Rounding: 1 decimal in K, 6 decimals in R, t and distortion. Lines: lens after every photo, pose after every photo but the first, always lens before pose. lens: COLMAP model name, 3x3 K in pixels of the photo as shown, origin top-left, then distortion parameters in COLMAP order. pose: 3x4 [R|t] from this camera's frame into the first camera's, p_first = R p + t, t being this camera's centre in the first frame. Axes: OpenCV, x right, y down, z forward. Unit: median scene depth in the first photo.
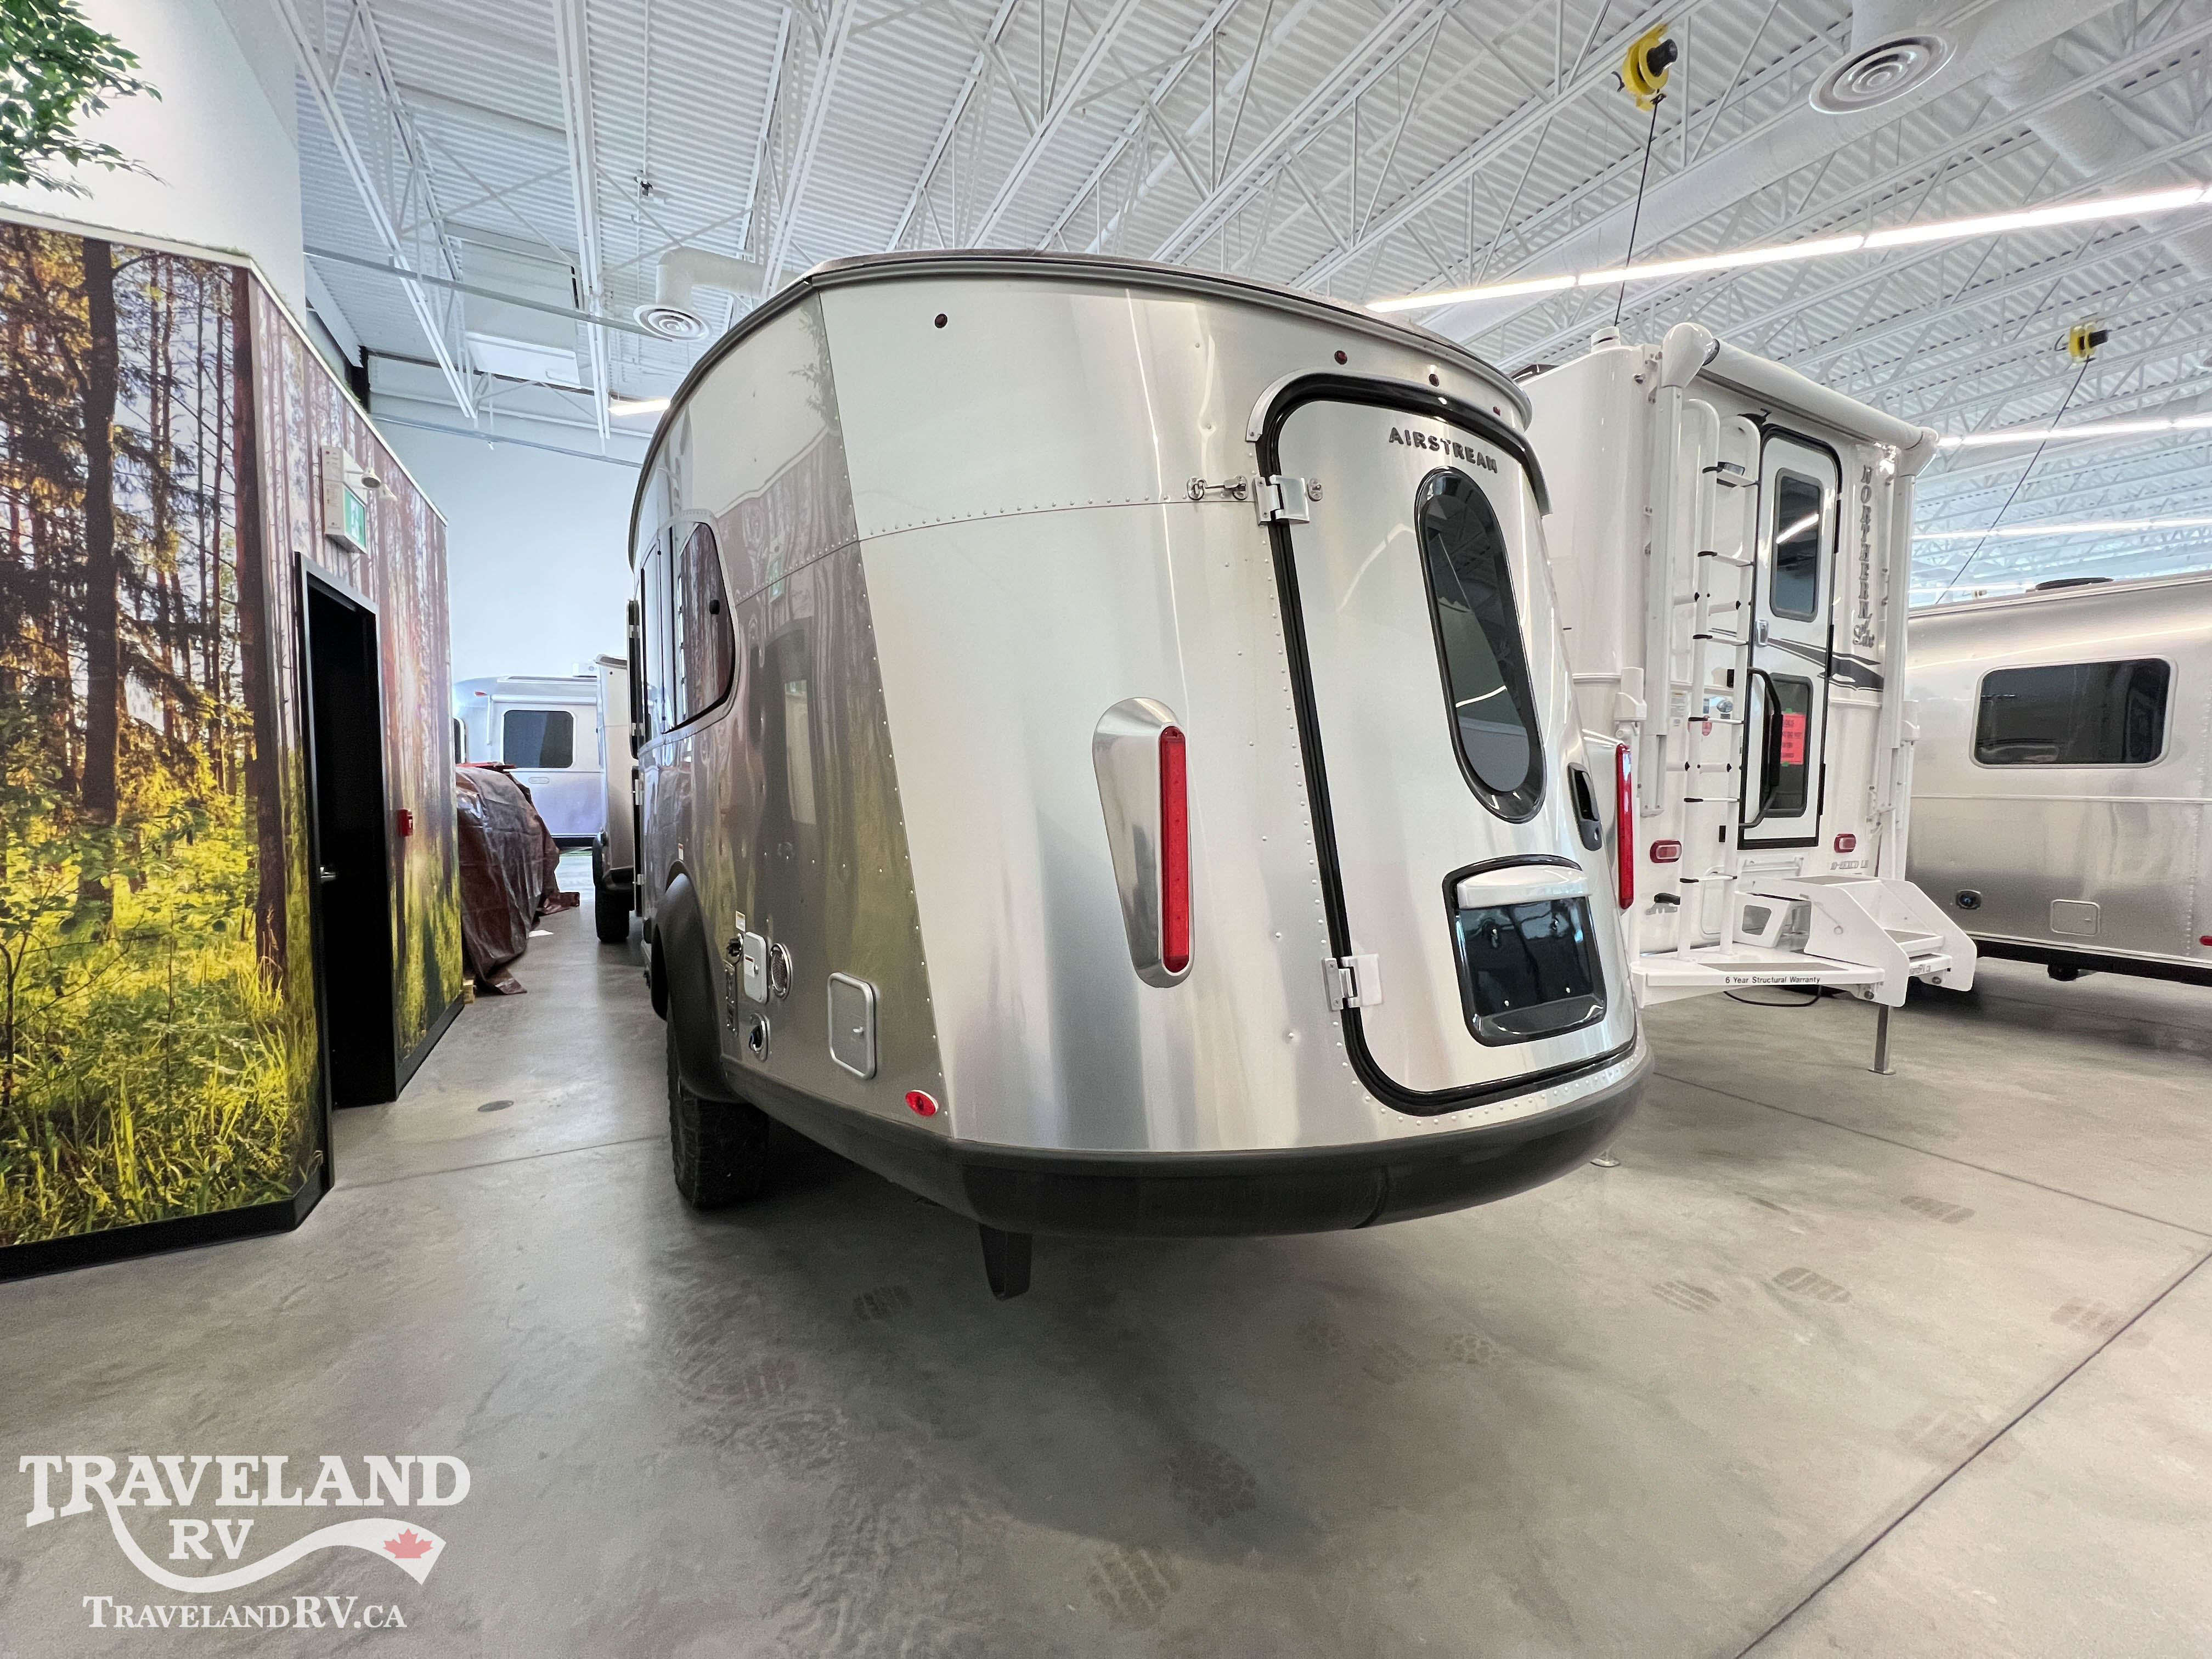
lens RADIAL K [[881.1, 0, 1102.5], [0, 881.1, 826.9], [0, 0, 1]] dist [-0.001109, 0.000069]
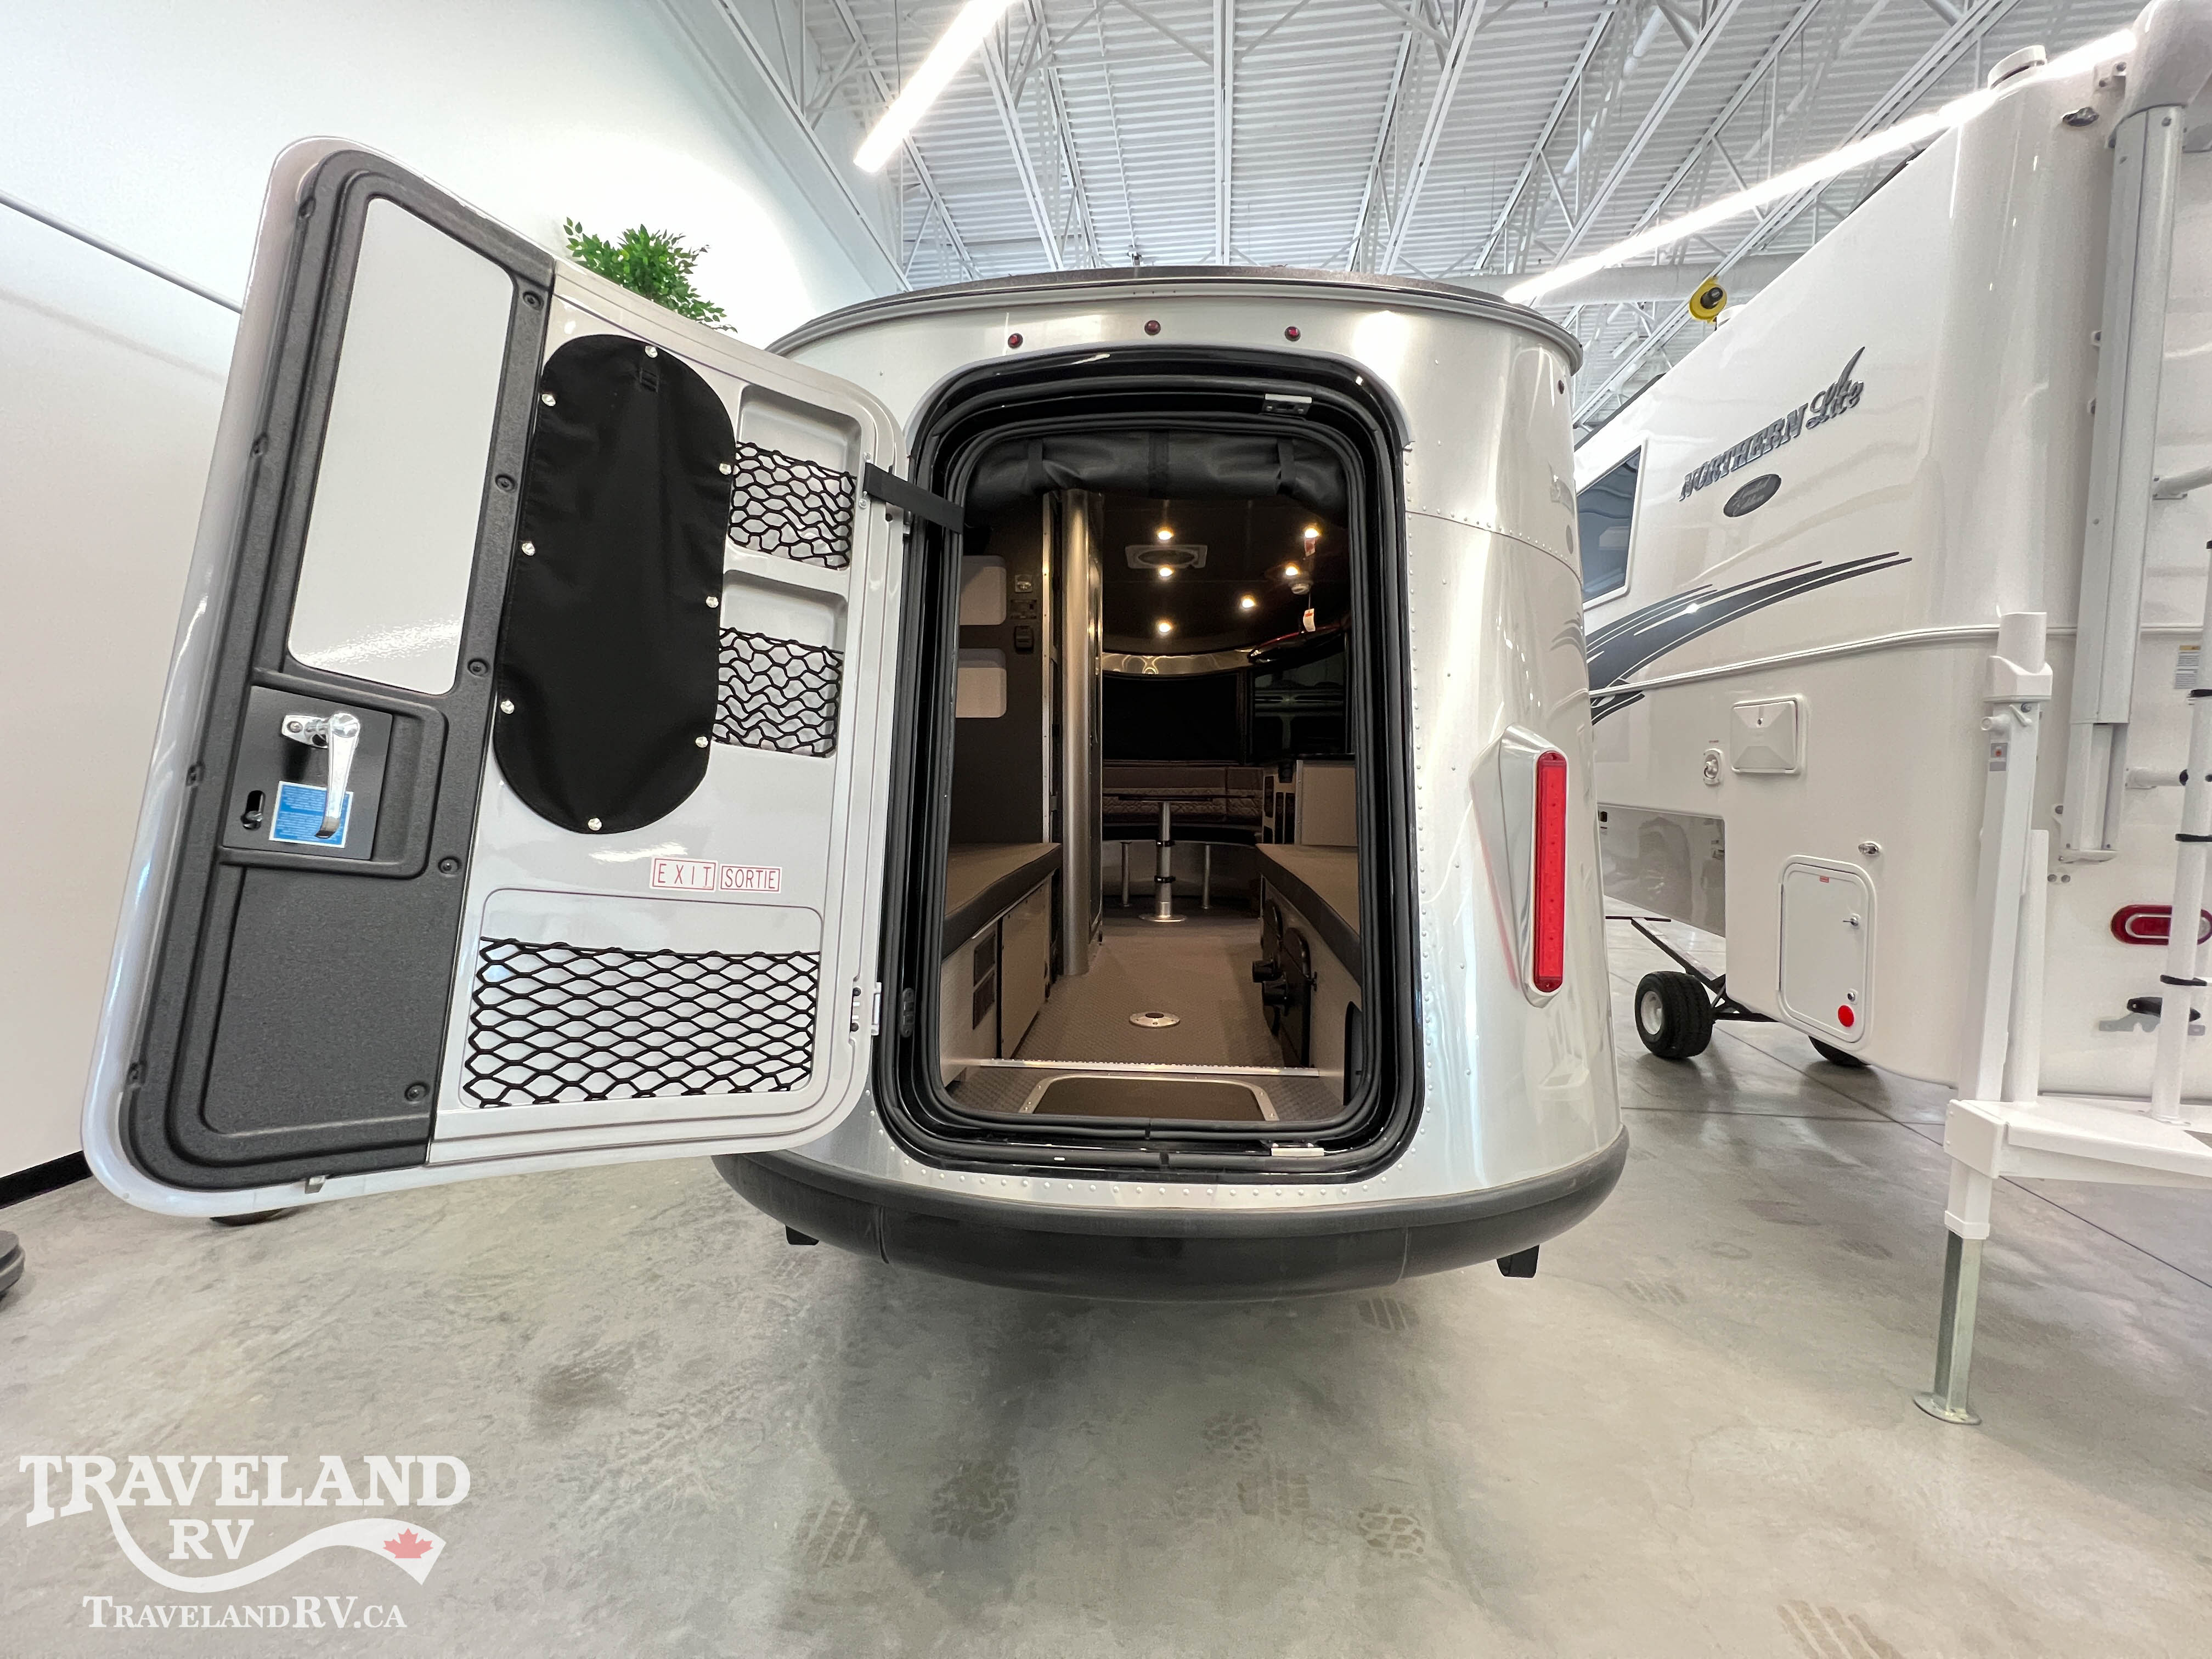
lens RADIAL K [[881.1, 0, 1102.5], [0, 881.1, 826.9], [0, 0, 1]] dist [-0.001109, 0.000069]
pose [[0.815633, 0.040779, -0.577131, 0.442887], [-0.037943, 0.999136, 0.016975, -0.021474], [0.577324, 0.008052, 0.816475, 0.149374]]
